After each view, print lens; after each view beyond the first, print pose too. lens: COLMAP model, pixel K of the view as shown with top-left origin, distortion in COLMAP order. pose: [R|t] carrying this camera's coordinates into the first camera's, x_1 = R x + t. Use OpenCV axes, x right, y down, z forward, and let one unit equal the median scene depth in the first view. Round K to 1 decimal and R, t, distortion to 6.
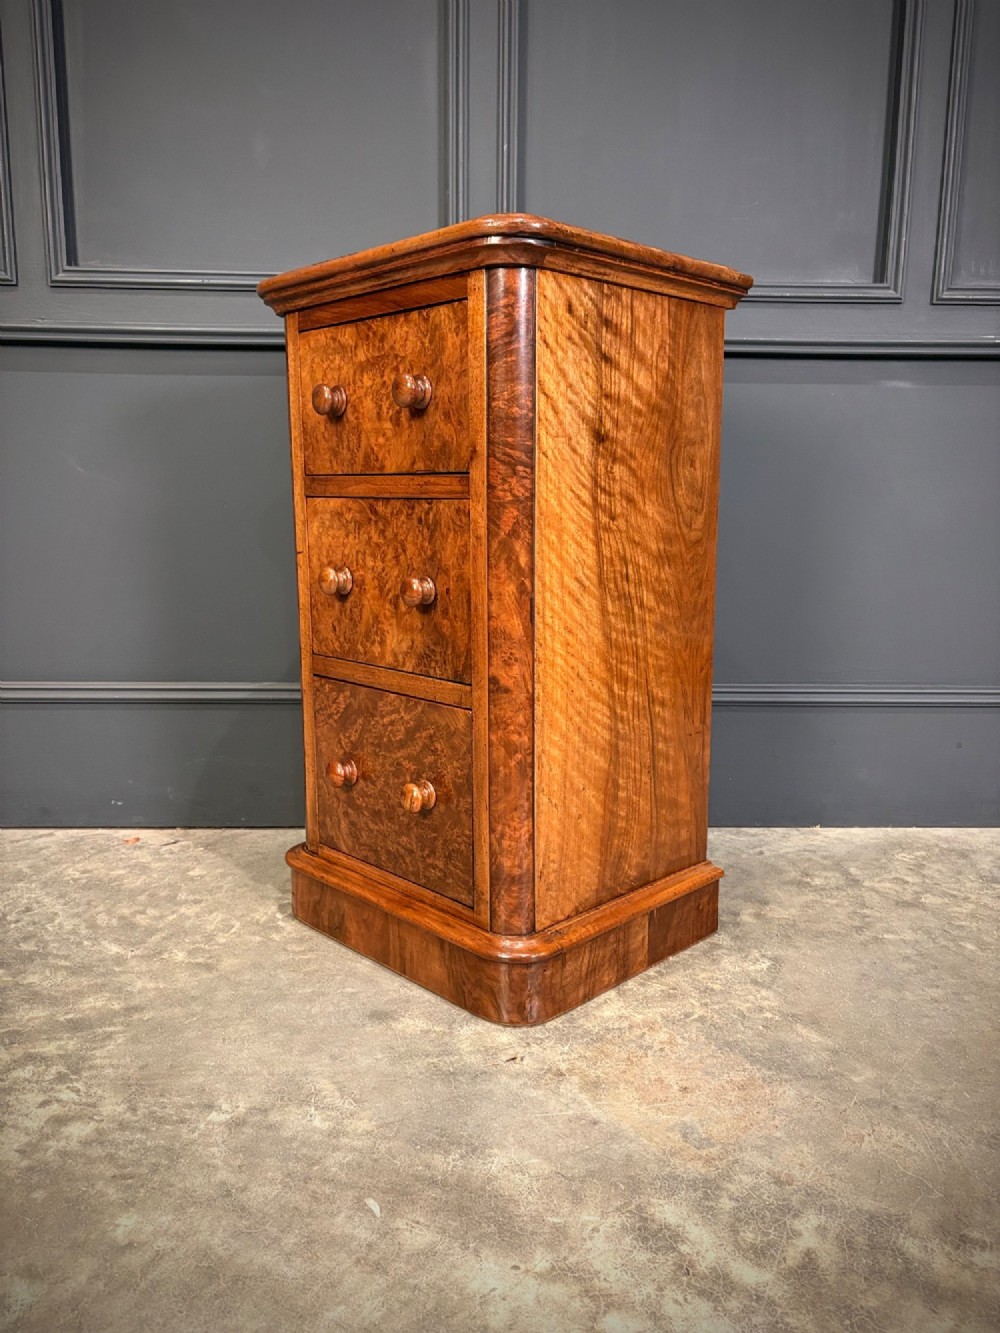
lens RADIAL K [[995.1, 0, 498.5], [0, 995.1, 686.6], [0, 0, 1]] dist [-0.001231, 0.016329]
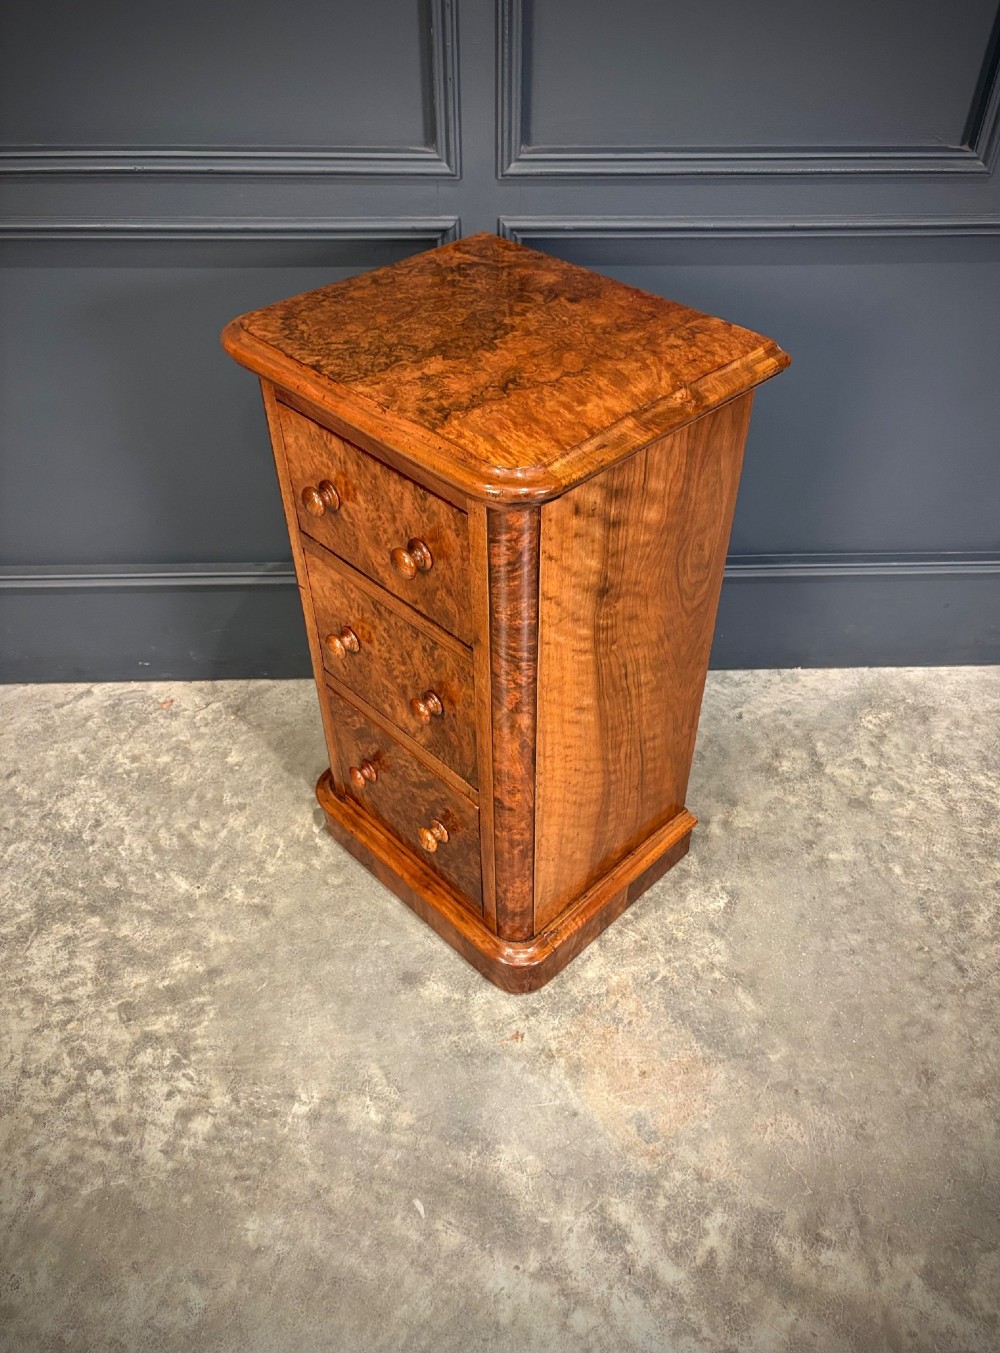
lens RADIAL K [[1013.3, 0, 506.2], [0, 1013.3, 667.5], [0, 0, 1]] dist [-0.000969, 0.015841]
pose [[0.999977, -0.006273, 0.002583, 0.001833], [0.004005, 0.853165, 0.521626, -0.678097], [-0.005476, -0.521604, 0.853170, 0.105679]]
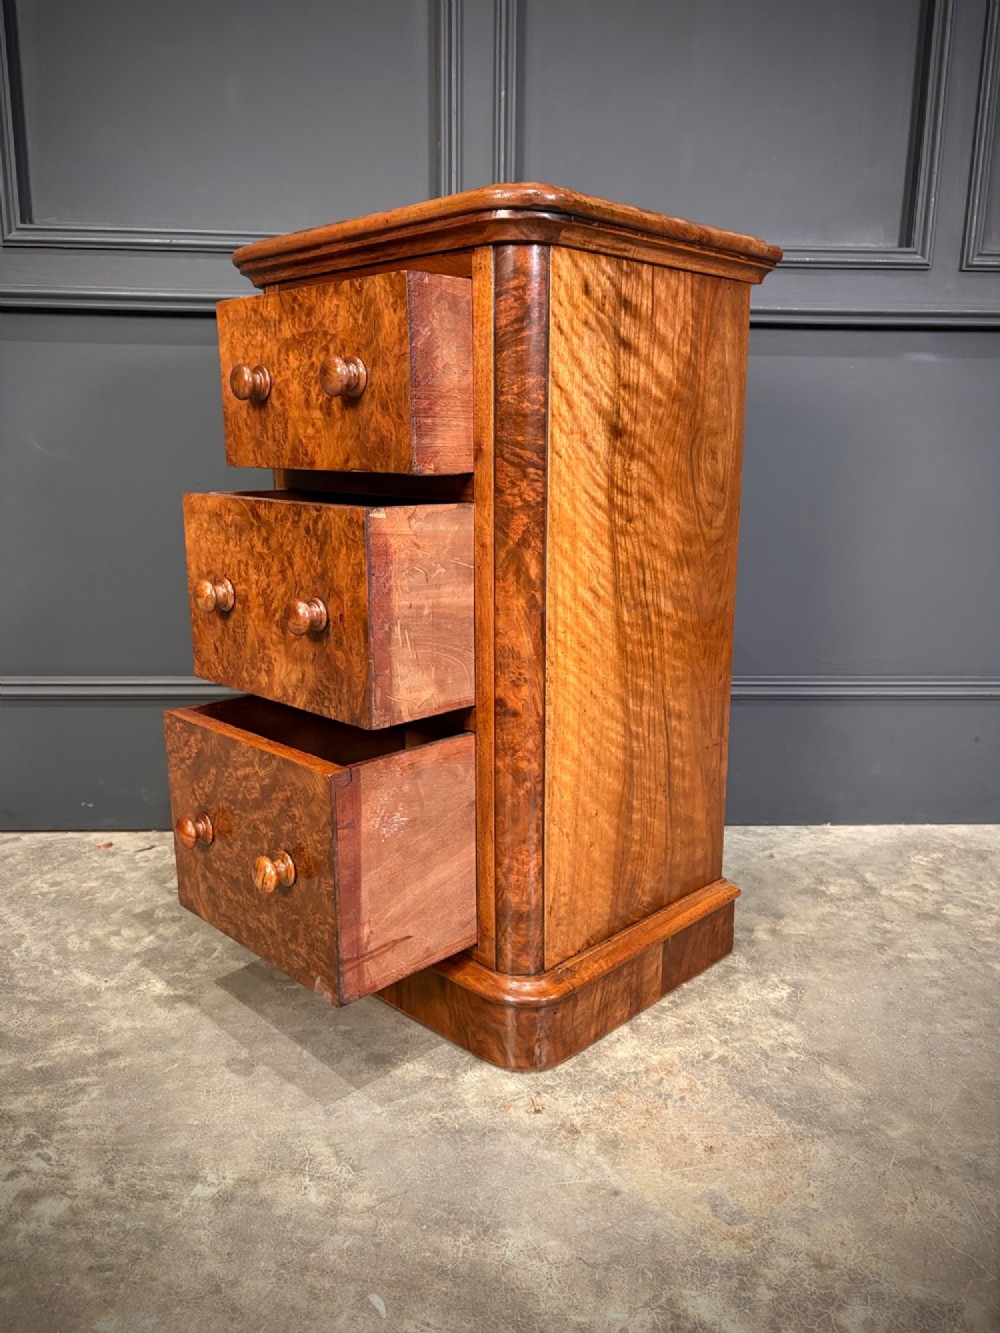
lens RADIAL K [[1006.9, 0, 496.2], [0, 1006.9, 677.1], [0, 0, 1]] dist [0.014185, -0.022293]
pose [[0.999788, -0.002406, 0.020472, -0.026131], [0.001546, 0.999121, 0.041900, -0.064013], [-0.020555, -0.041860, 0.998912, 0.075038]]
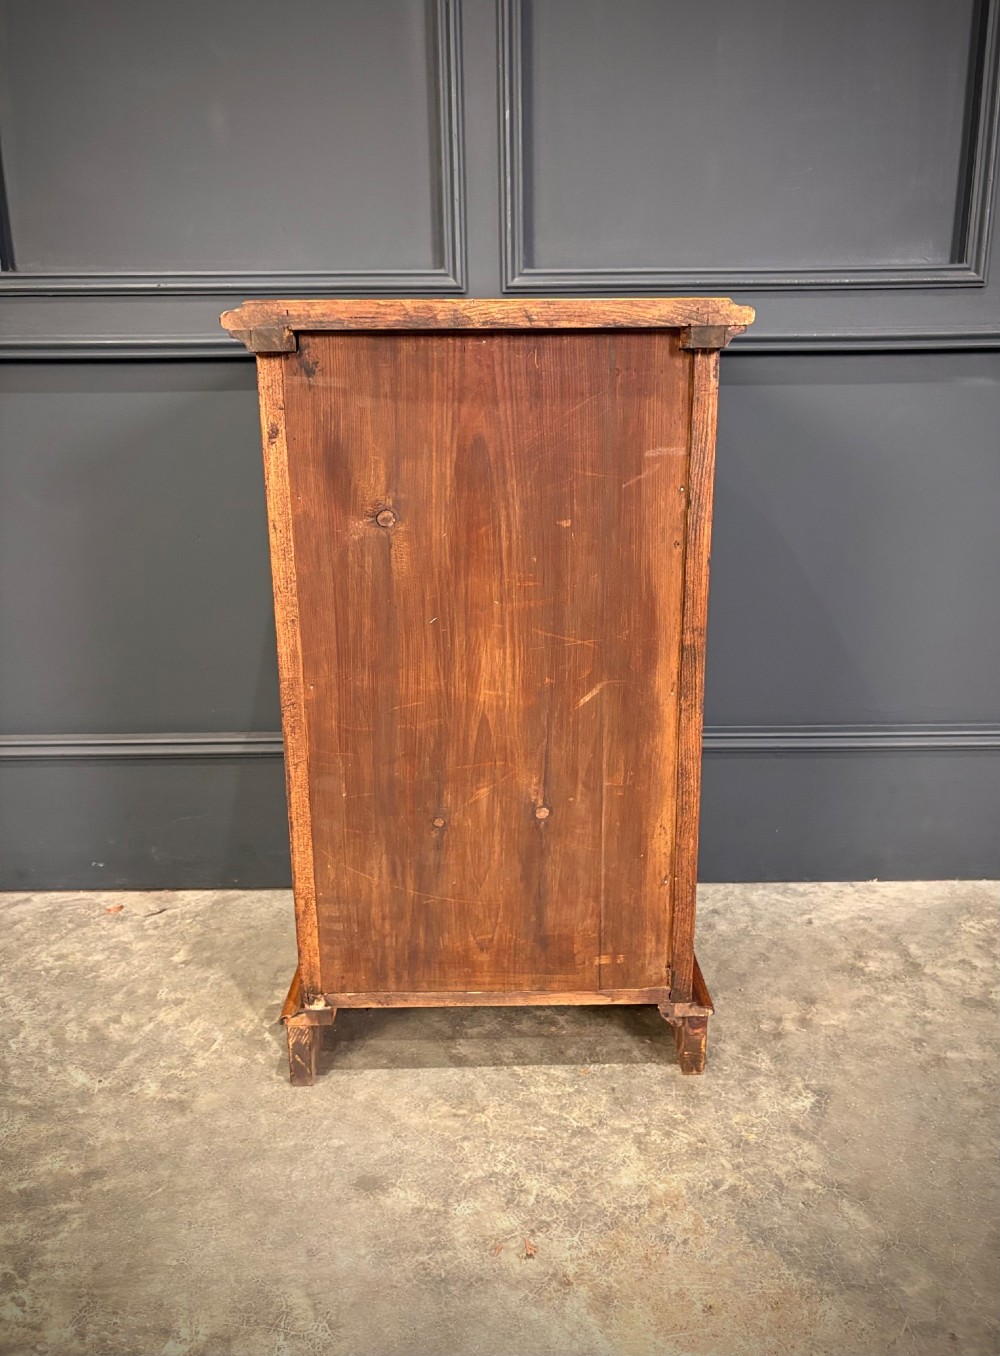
lens RADIAL K [[1027.3, 0, 513.8], [0, 1027.3, 684.7], [0, 0, 1]] dist [0.033488, -0.051641]
pose [[0.999362, -0.013133, -0.033226, 0.047217], [0.016059, 0.995867, 0.089395, -0.191844], [0.031915, -0.089871, 0.995442, 0.129940]]
